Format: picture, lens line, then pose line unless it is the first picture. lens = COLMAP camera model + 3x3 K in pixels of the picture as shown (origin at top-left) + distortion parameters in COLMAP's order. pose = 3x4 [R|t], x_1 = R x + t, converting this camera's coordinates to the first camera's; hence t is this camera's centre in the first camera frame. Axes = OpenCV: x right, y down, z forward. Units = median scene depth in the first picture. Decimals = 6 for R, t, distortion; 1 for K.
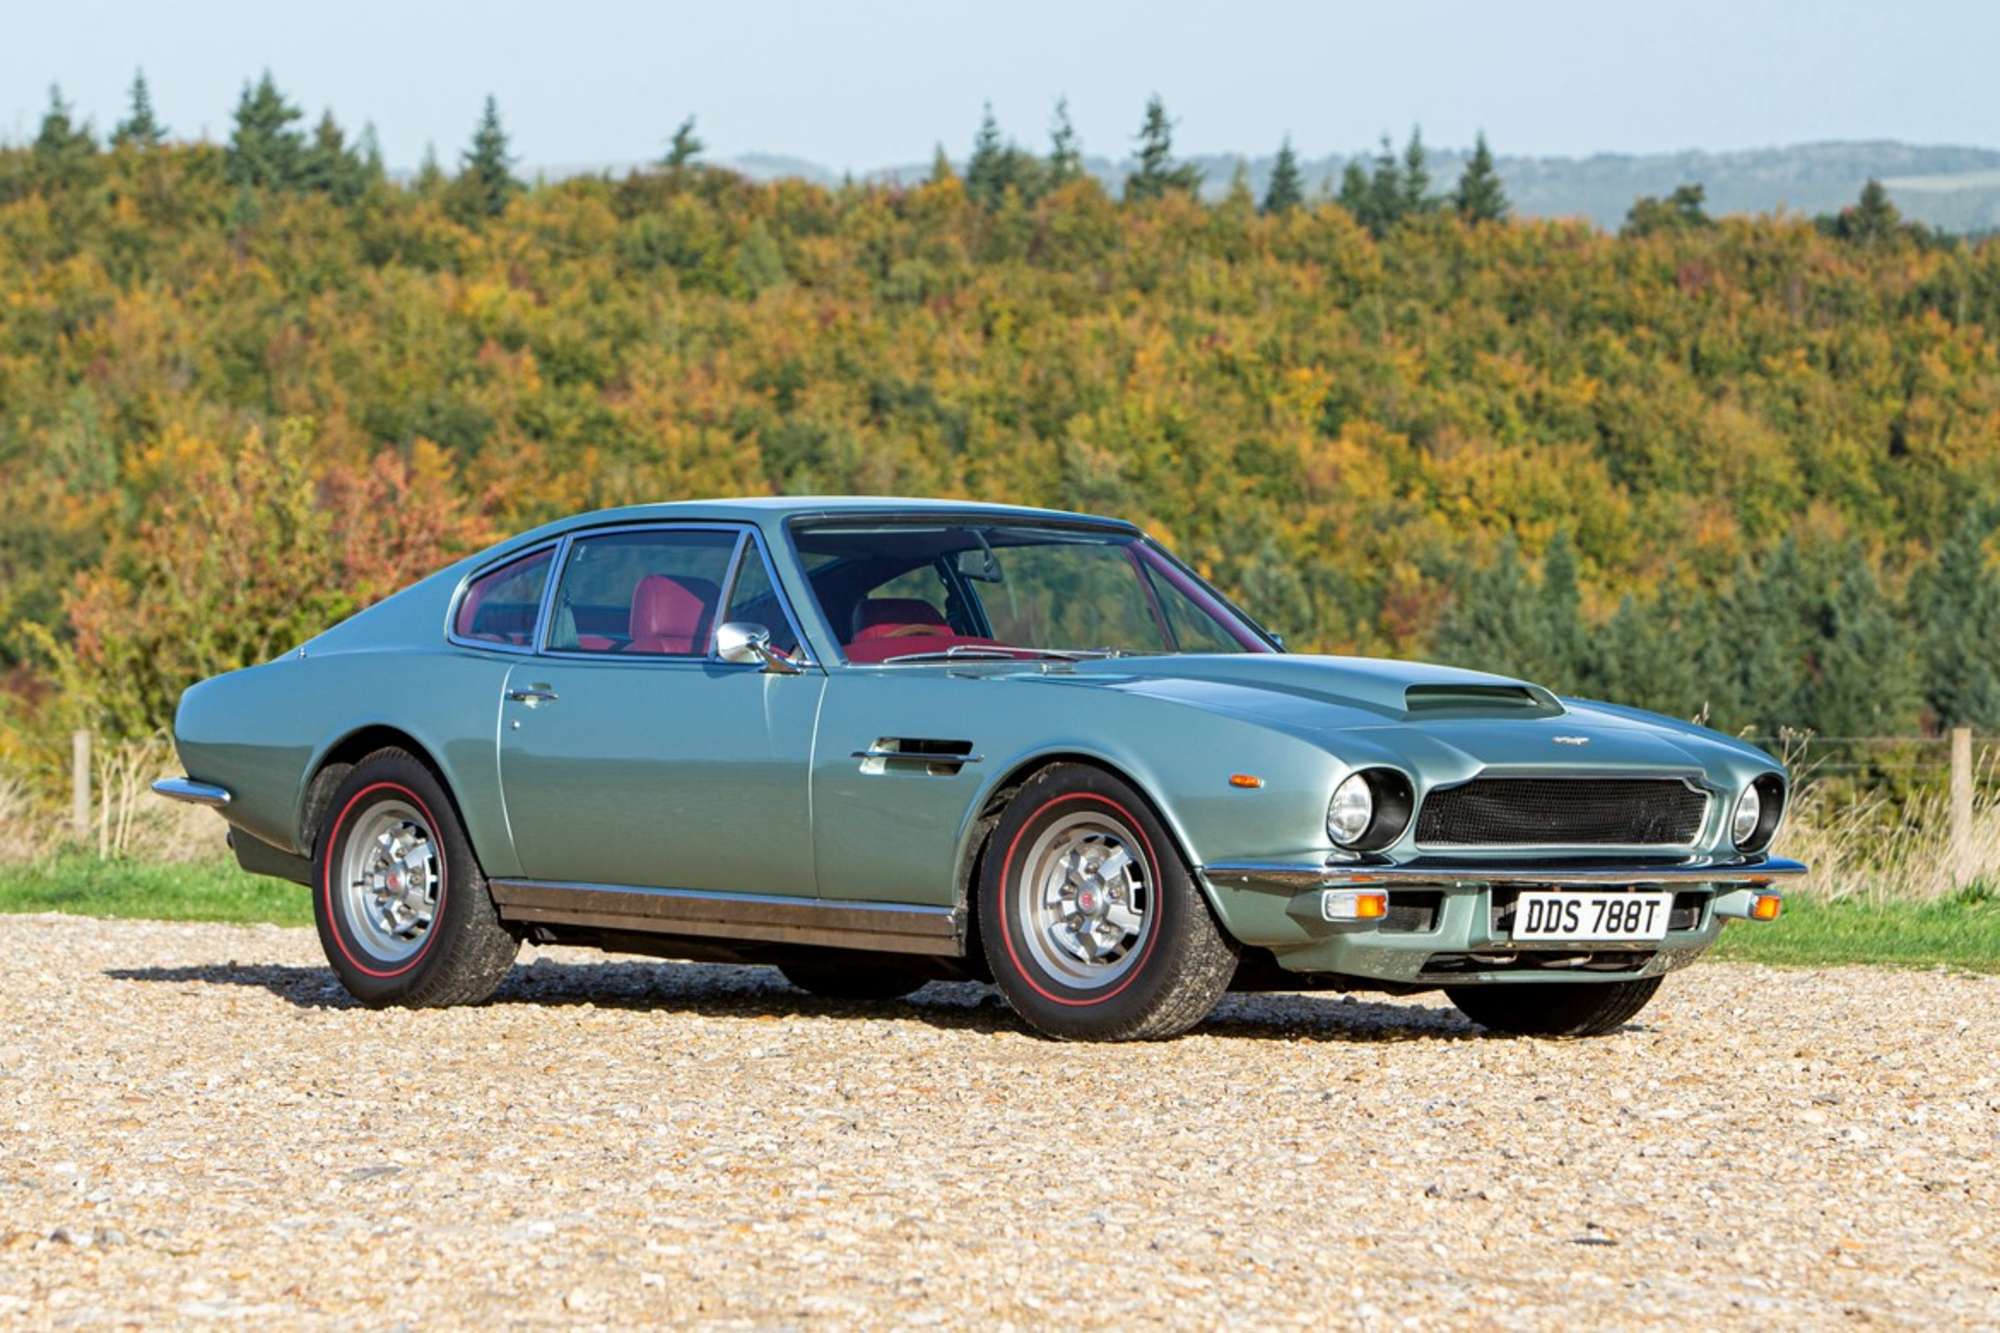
lens RADIAL K [[8275.1, 0, 914.5], [0, 8275.1, 662.4], [0, 0, 1]] dist [-0.016348, 3.331623]
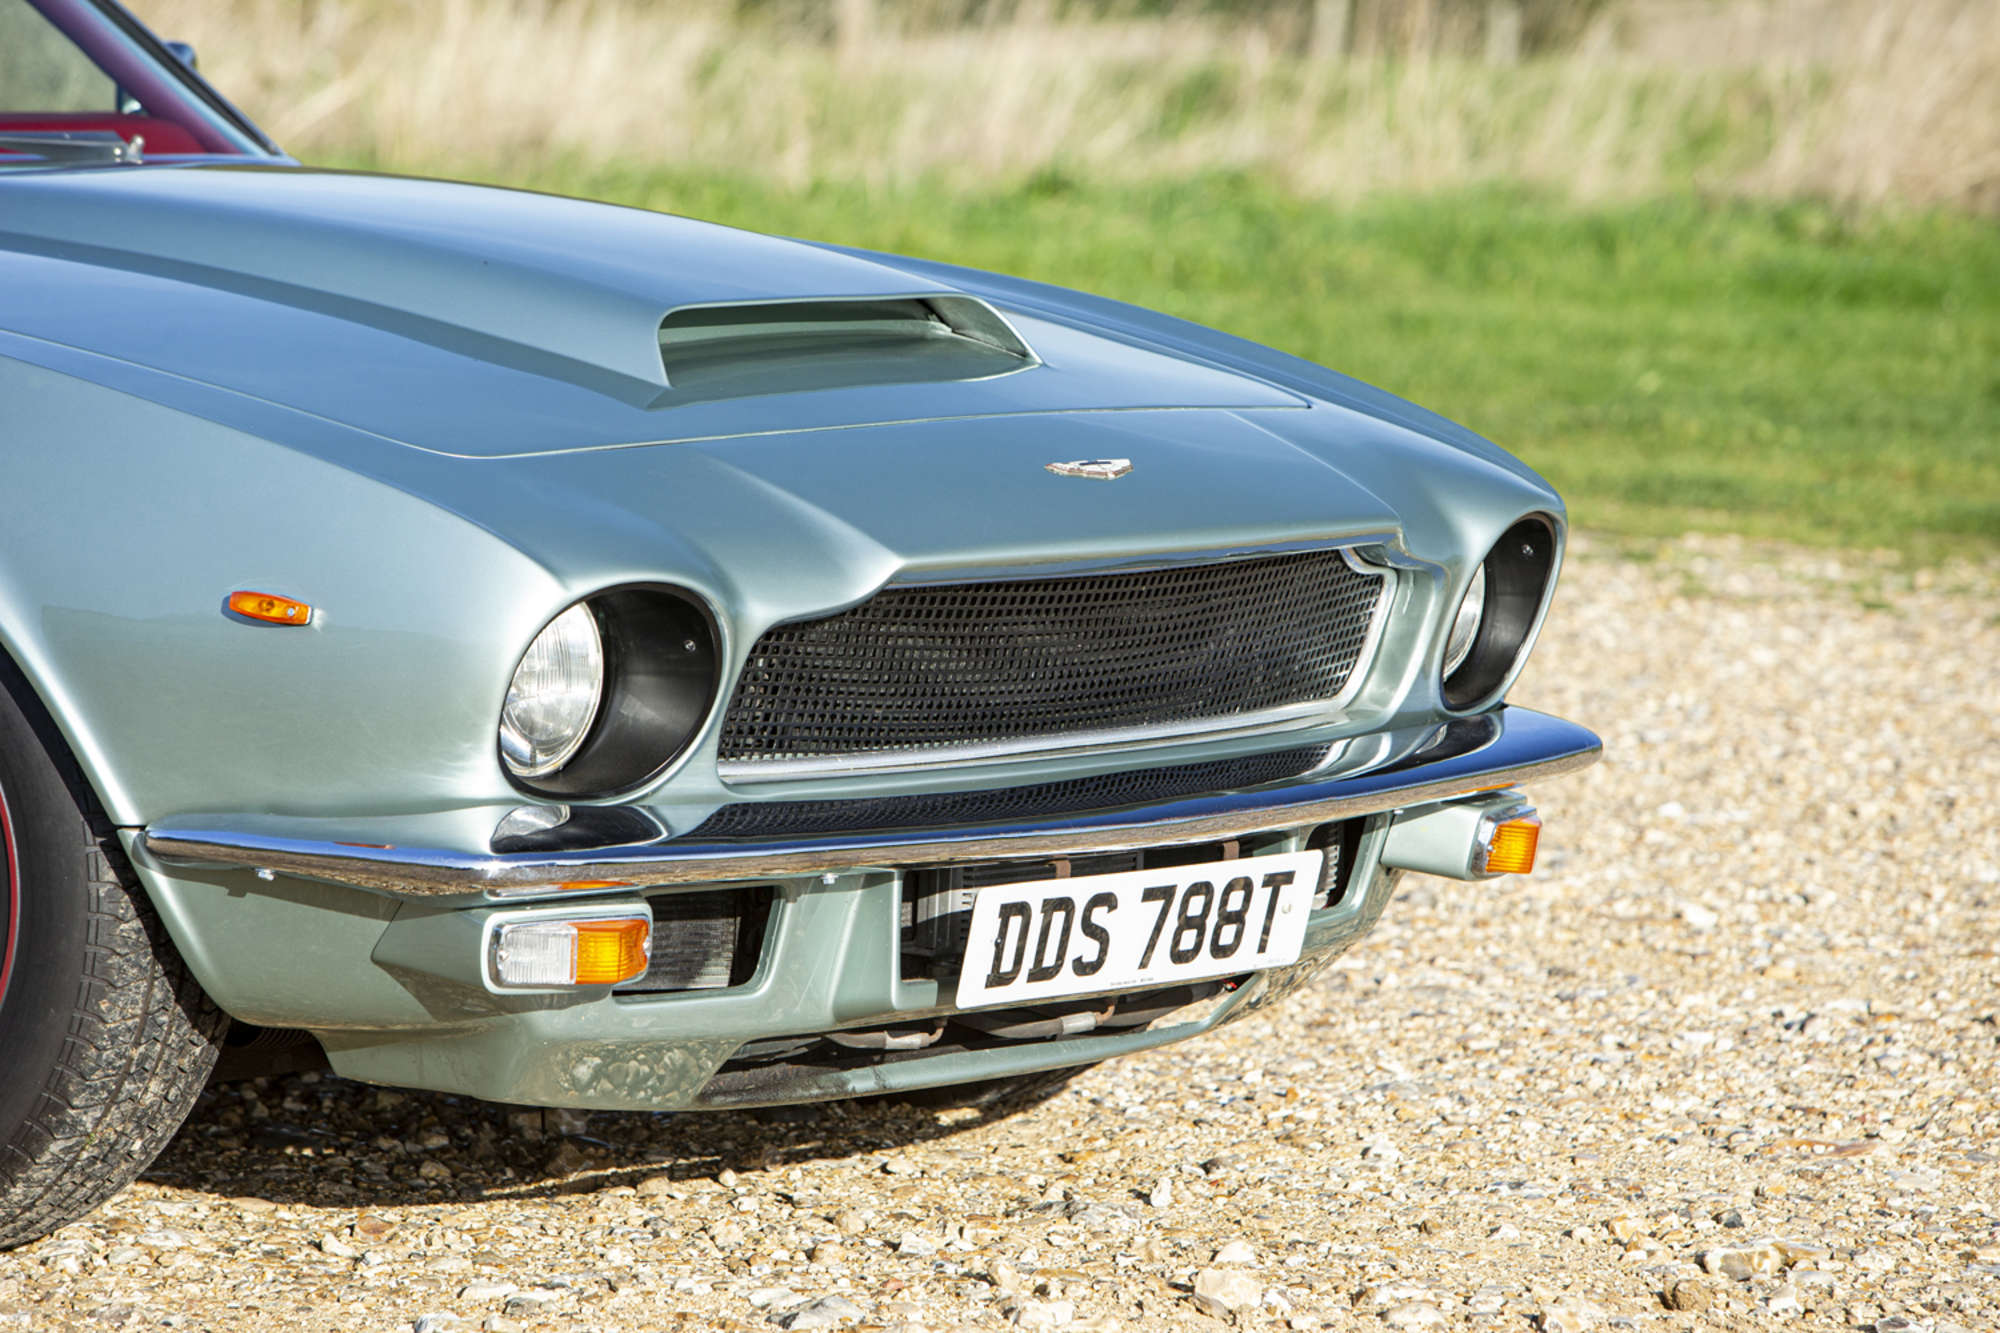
lens RADIAL K [[10311.0, 0, 1000.0], [0, 10311.0, 666.5], [0, 0, 1]] dist [0.592761, 13.635720]
pose [[0.983641, 0.001697, 0.180133, -0.010706], [-0.021318, 0.994026, 0.107044, -0.032323], [-0.178875, -0.109133, 0.977800, 0.531925]]
